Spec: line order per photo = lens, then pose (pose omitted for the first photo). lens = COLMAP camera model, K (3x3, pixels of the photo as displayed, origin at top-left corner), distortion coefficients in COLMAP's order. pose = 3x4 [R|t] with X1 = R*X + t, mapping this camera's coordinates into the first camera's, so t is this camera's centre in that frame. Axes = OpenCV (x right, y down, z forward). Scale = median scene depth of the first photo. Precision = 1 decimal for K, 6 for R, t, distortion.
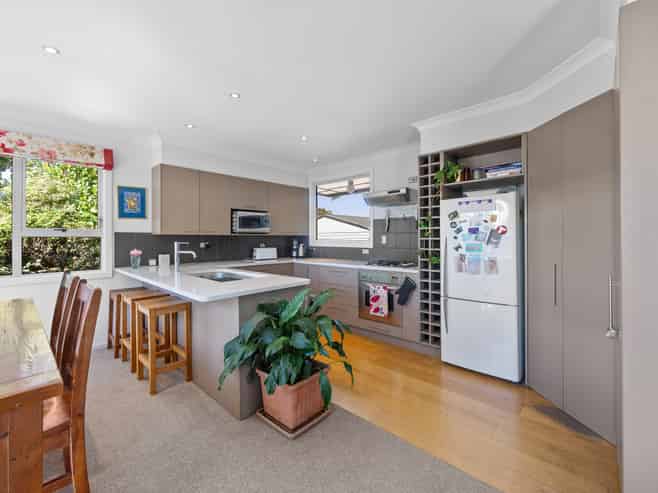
lens RADIAL K [[287.9, 0, 323.5], [0, 287.9, 238.5], [0, 0, 1]] dist [-0.001955, 0.000825]
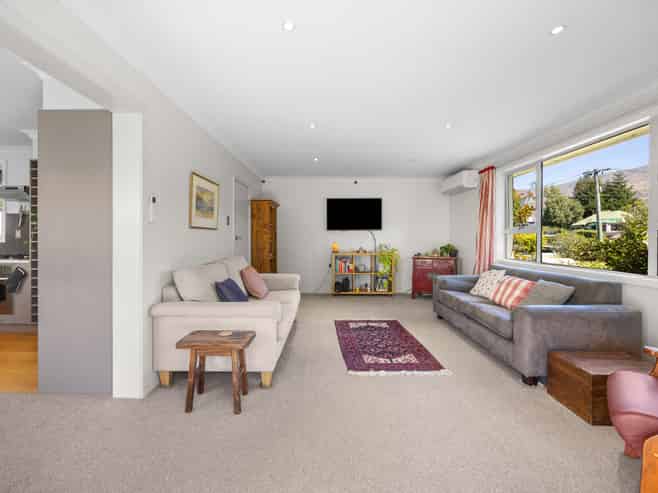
lens RADIAL K [[287.9, 0, 326.1], [0, 287.9, 240.3], [0, 0, 1]] dist [-0.001955, 0.000825]
pose [[0.744520, -0.005573, 0.667577, 0.401141], [-0.004270, 0.999905, 0.013110, 0.009611], [-0.667586, -0.012611, 0.744425, -0.569242]]
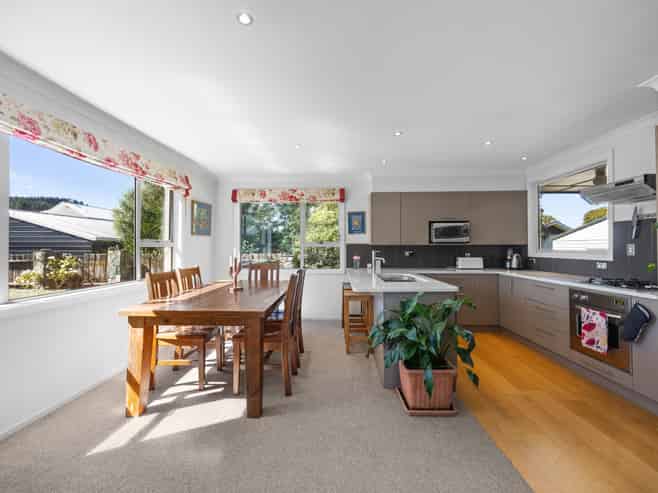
lens RADIAL K [[287.9, 0, 329.6], [0, 287.9, 243.6], [0, 0, 1]] dist [-0.001955, 0.000825]
pose [[0.652355, -0.010827, -0.757837, 0.307988], [0.000668, 0.999906, -0.013710, -0.002039], [0.757914, 0.008438, 0.652300, -0.024080]]
